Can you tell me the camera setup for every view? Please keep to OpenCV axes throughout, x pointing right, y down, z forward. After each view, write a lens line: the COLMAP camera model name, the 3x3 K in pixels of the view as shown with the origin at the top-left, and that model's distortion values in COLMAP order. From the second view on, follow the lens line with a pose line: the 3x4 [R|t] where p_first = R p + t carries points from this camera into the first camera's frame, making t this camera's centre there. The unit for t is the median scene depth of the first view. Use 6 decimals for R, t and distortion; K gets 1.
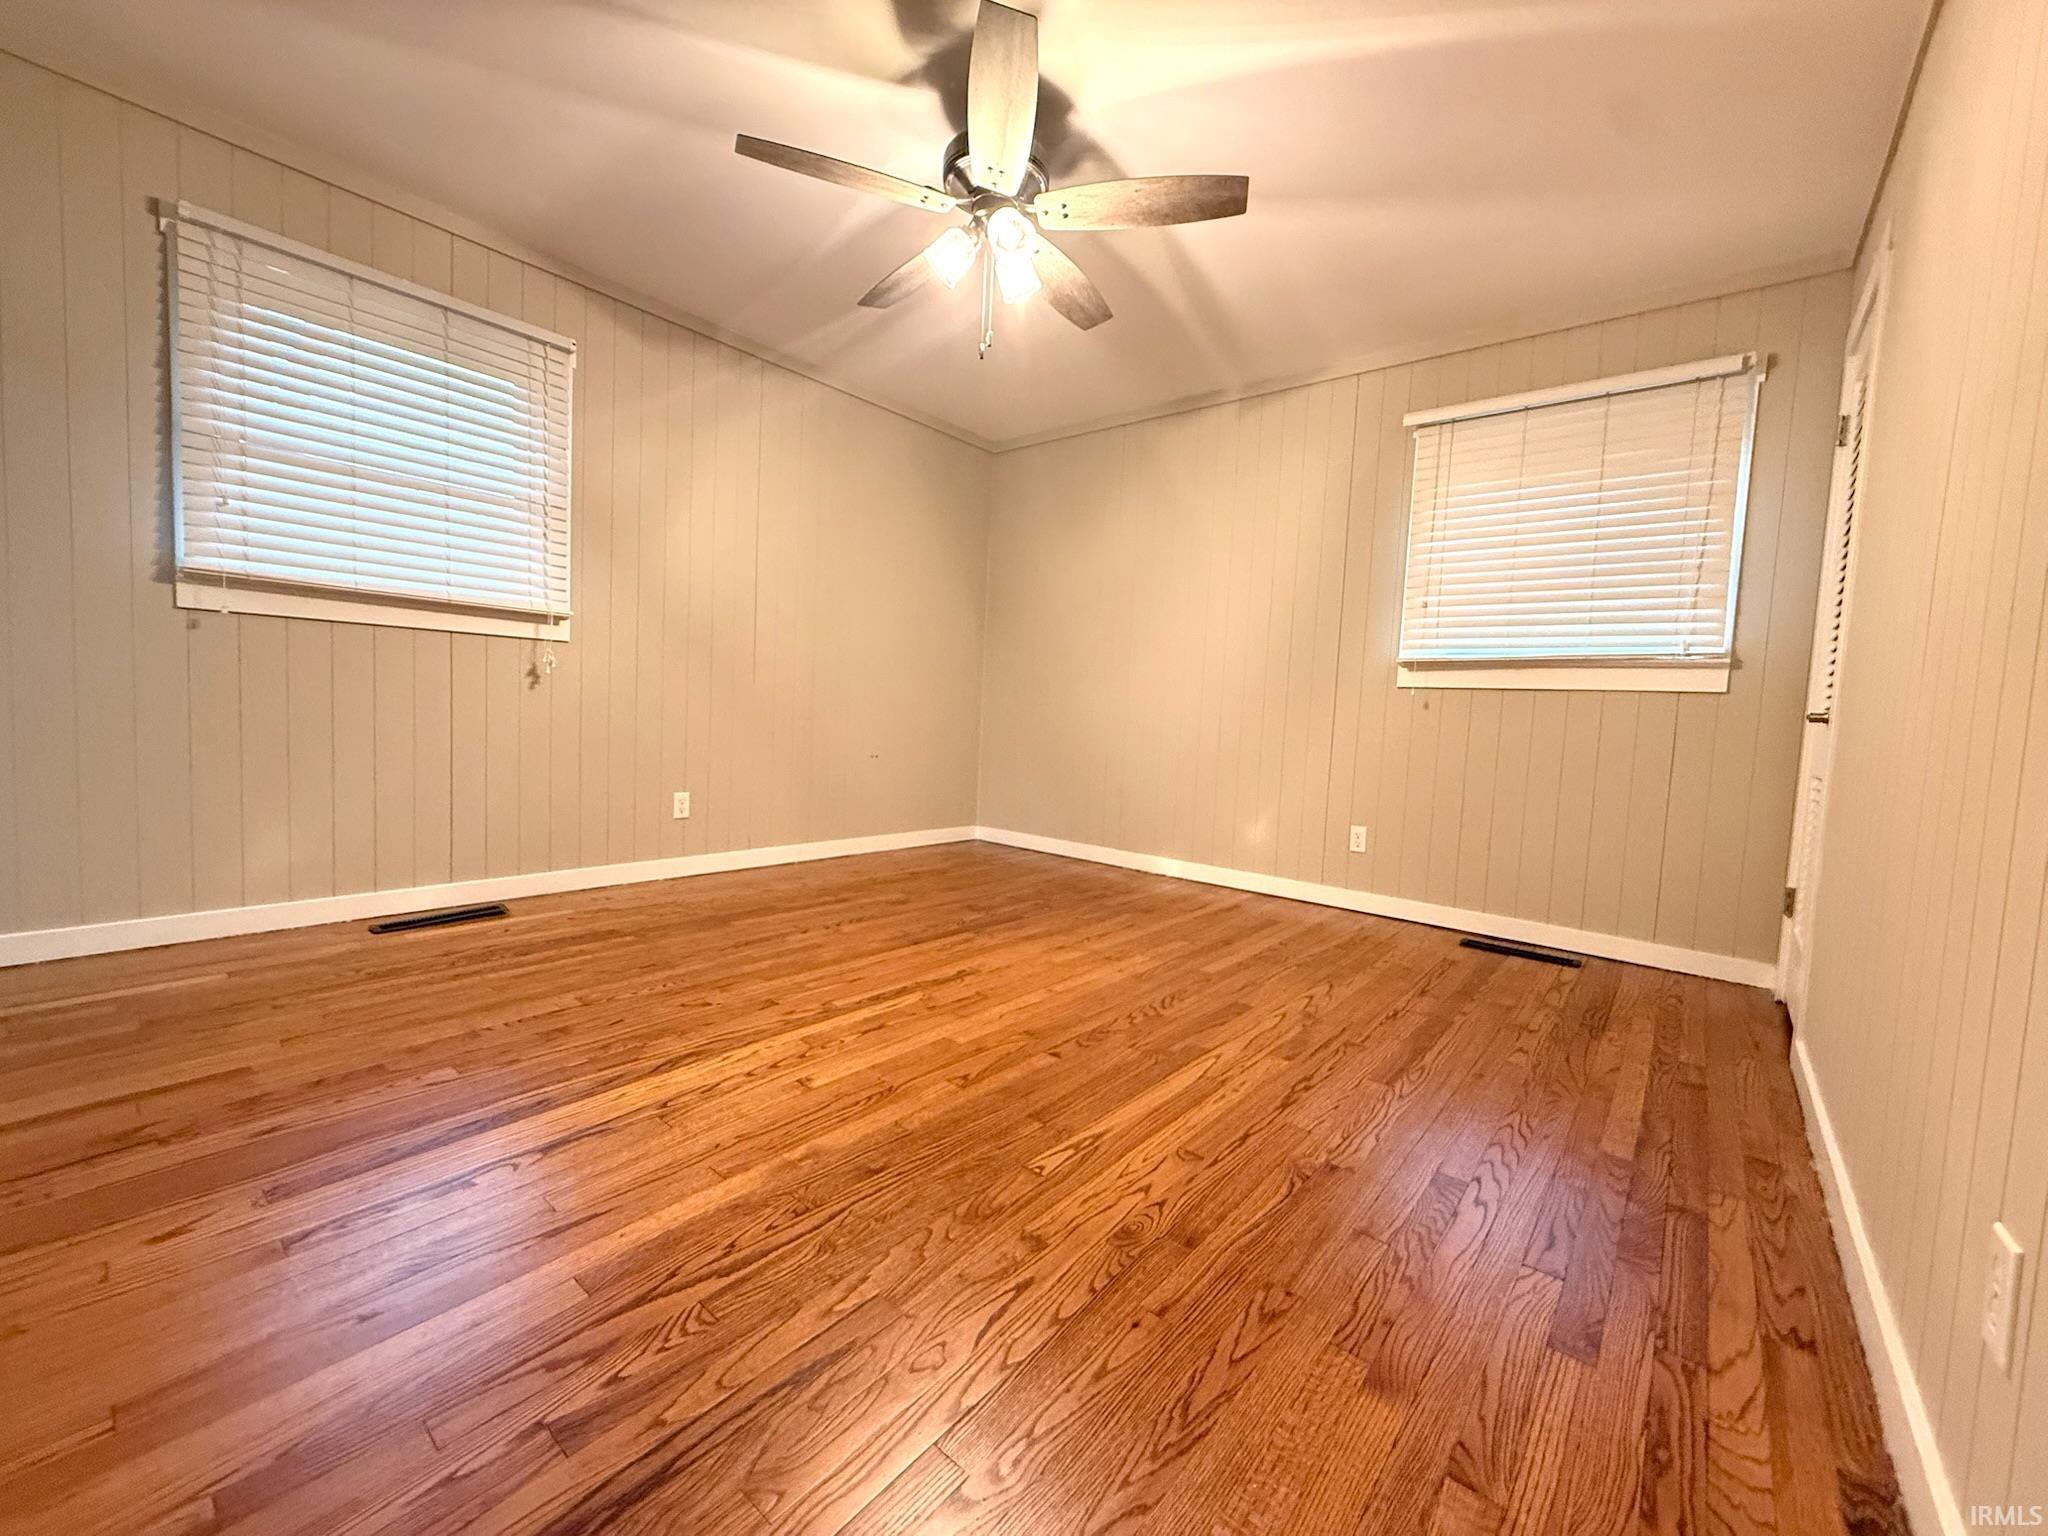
lens RADIAL K [[817.2, 0, 1019.0], [0, 817.2, 770.7], [0, 0, 1]] dist [-0.000198, 0.000020]
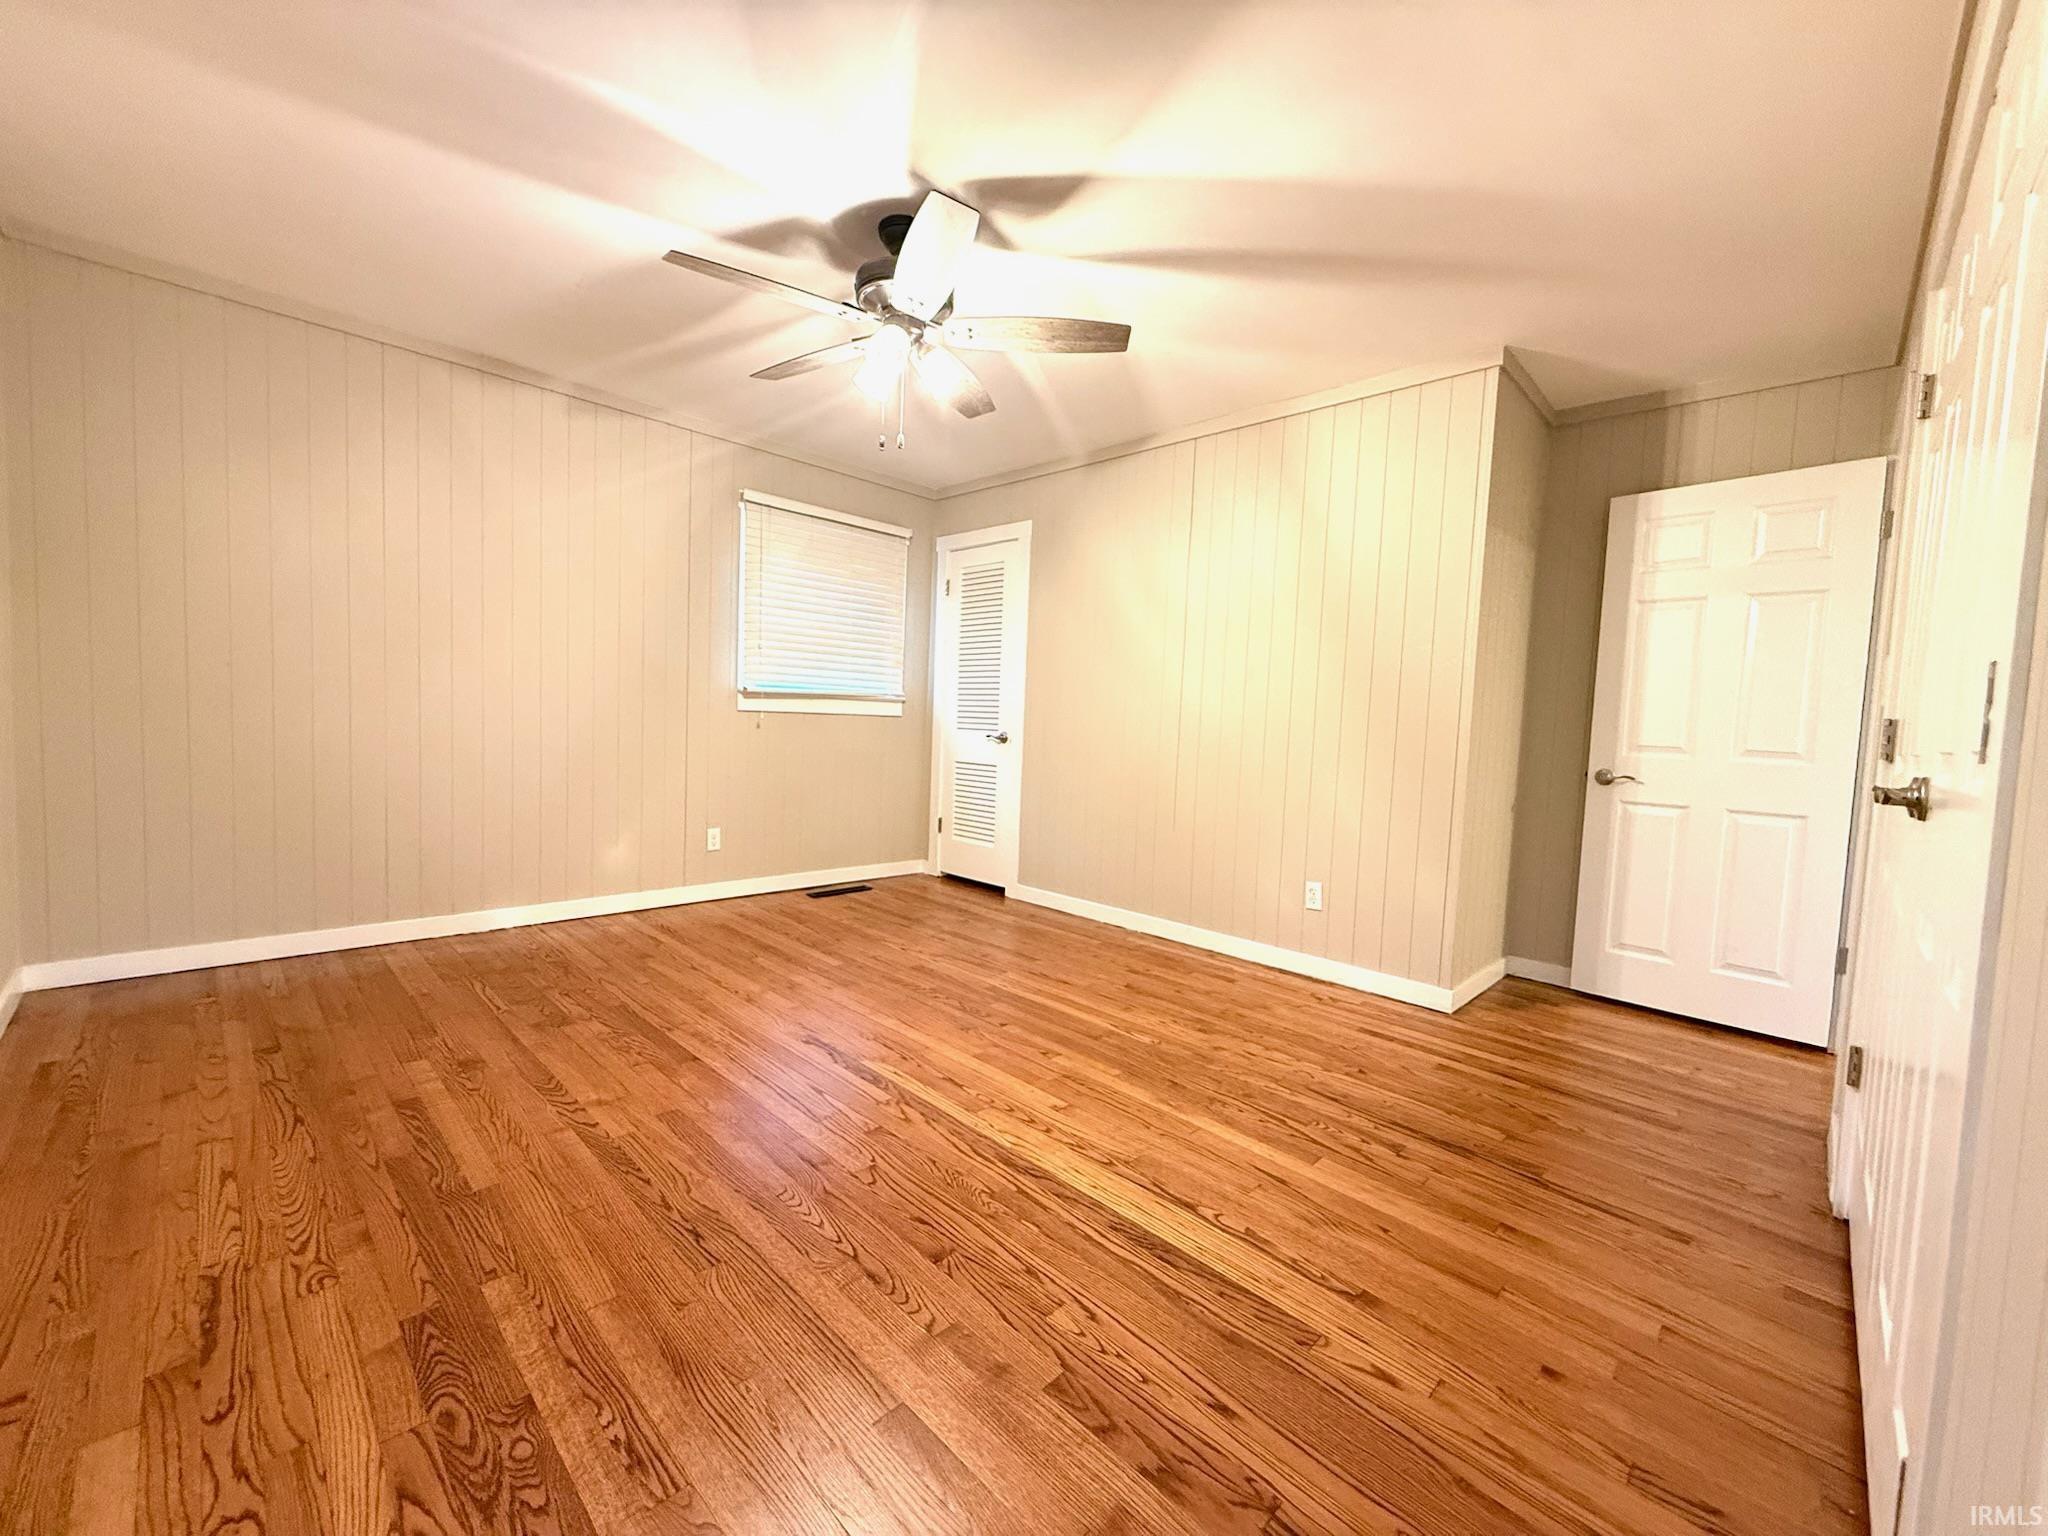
lens RADIAL K [[817.2, 0, 1018.5], [0, 817.2, 772.5], [0, 0, 1]] dist [-0.000198, 0.000020]
pose [[0.081565, -0.110840, 0.990486, -1.147708], [0.035441, 0.993491, 0.108258, -0.202412], [-0.996038, 0.026274, 0.084962, 0.762573]]
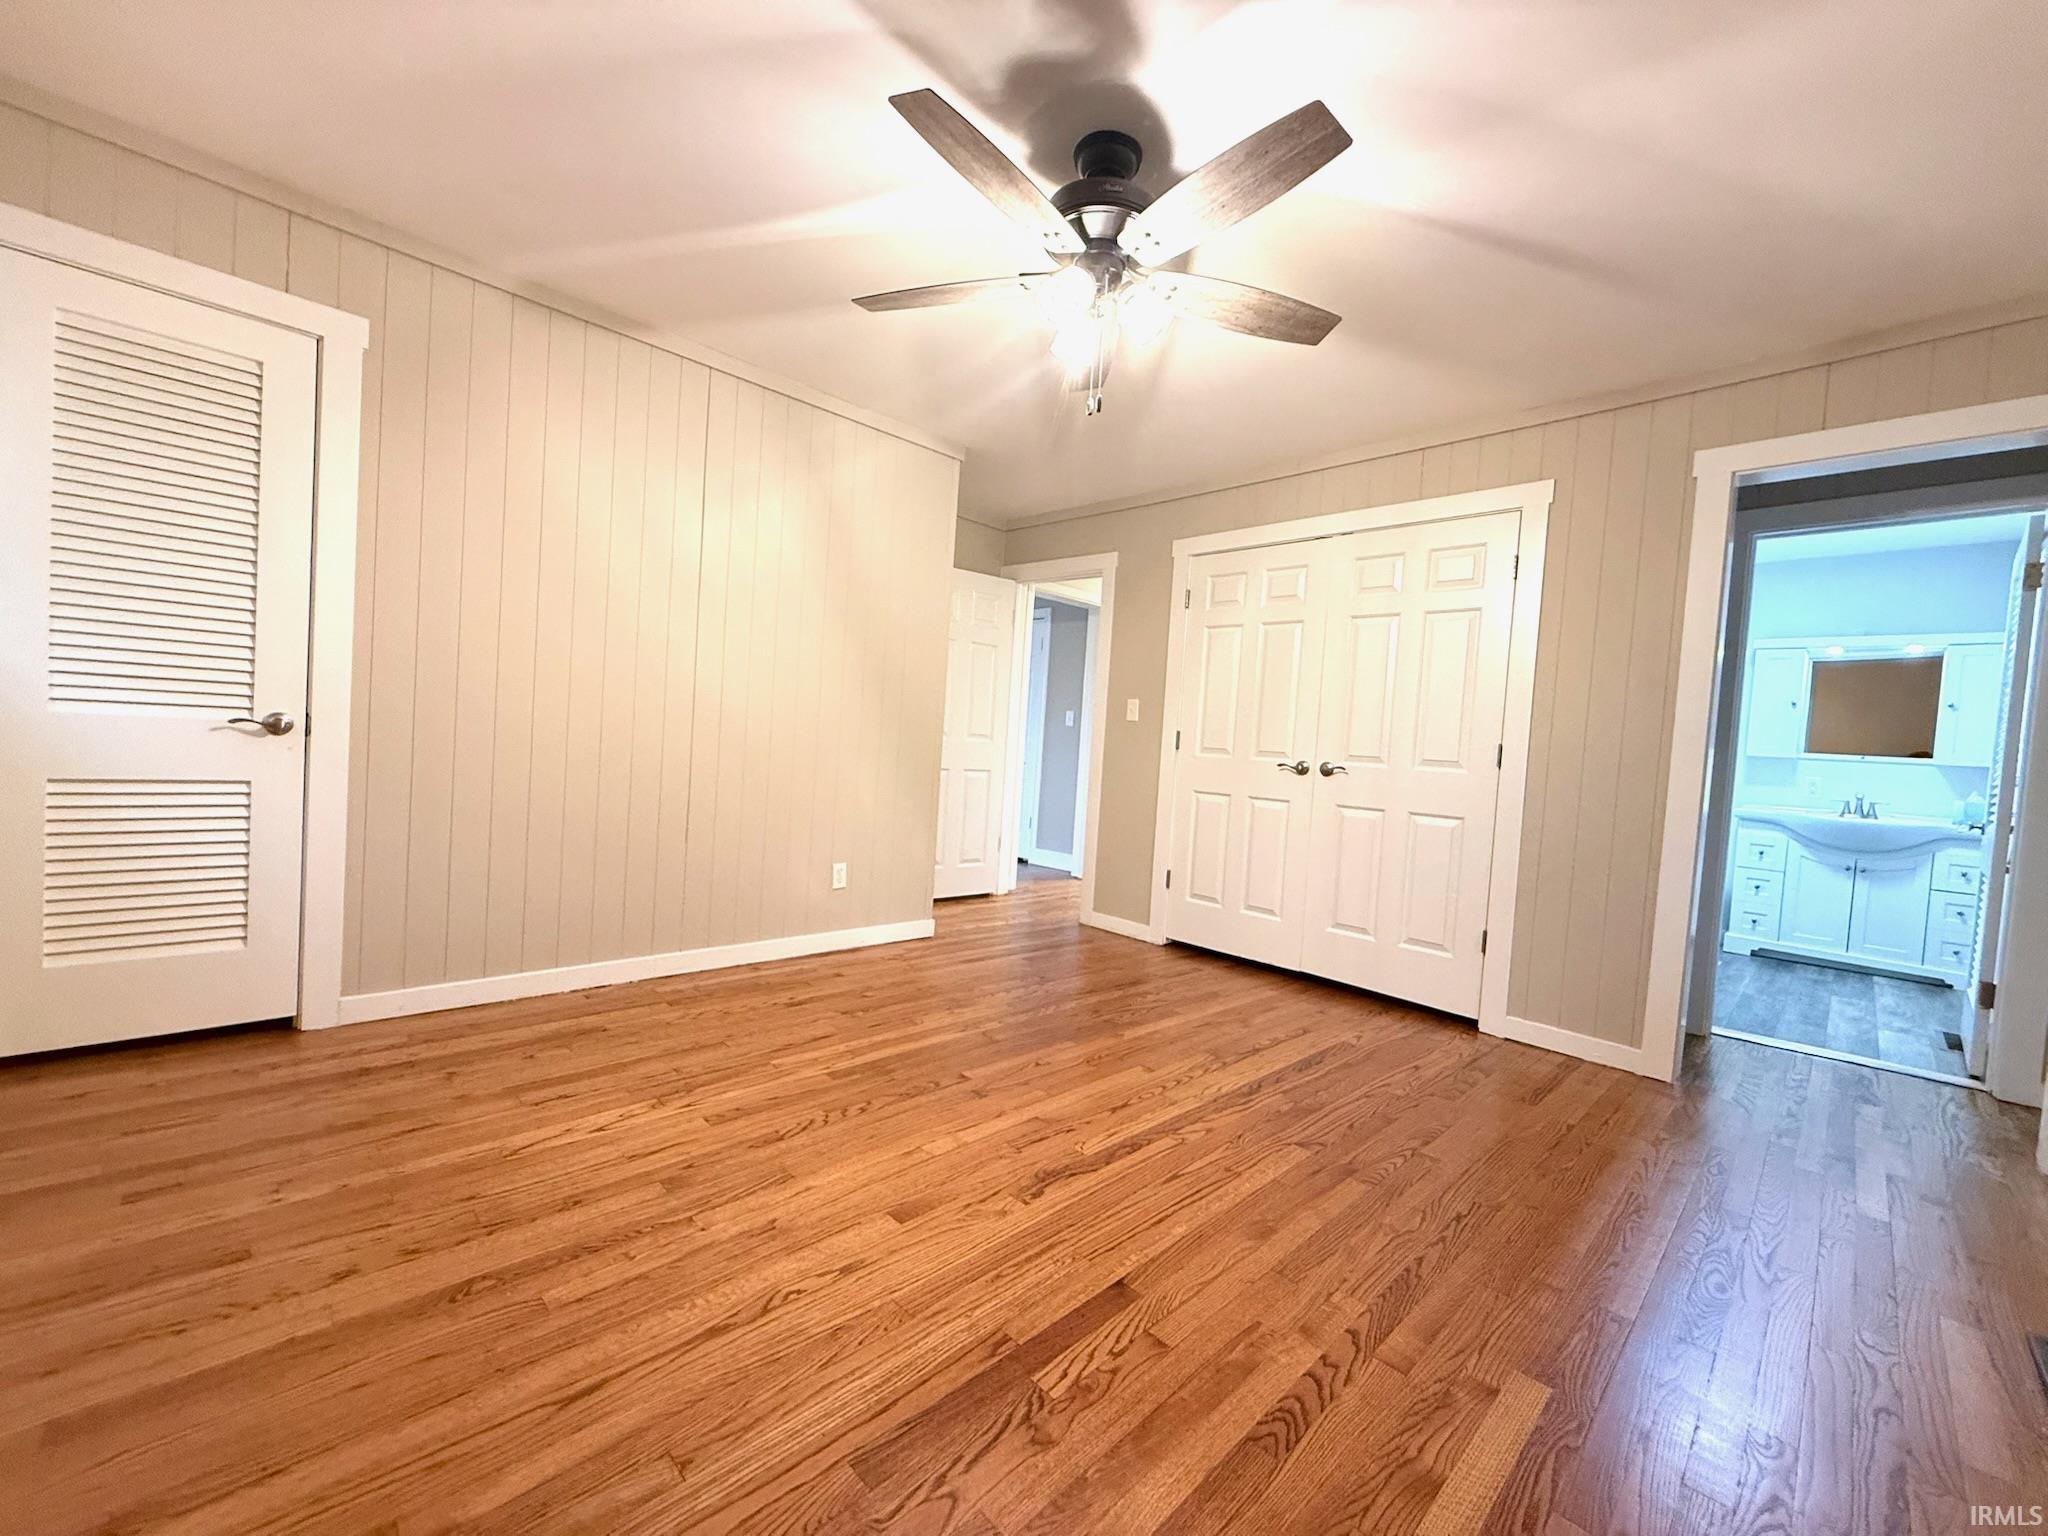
lens RADIAL K [[817.2, 0, 1020.5], [0, 817.2, 766.1], [0, 0, 1]] dist [-0.000198, 0.000020]
pose [[-0.988458, -0.116704, 0.096596, -0.093854], [-0.105676, 0.988035, 0.112338, -0.231204], [-0.108550, 0.100834, -0.988964, 1.936149]]
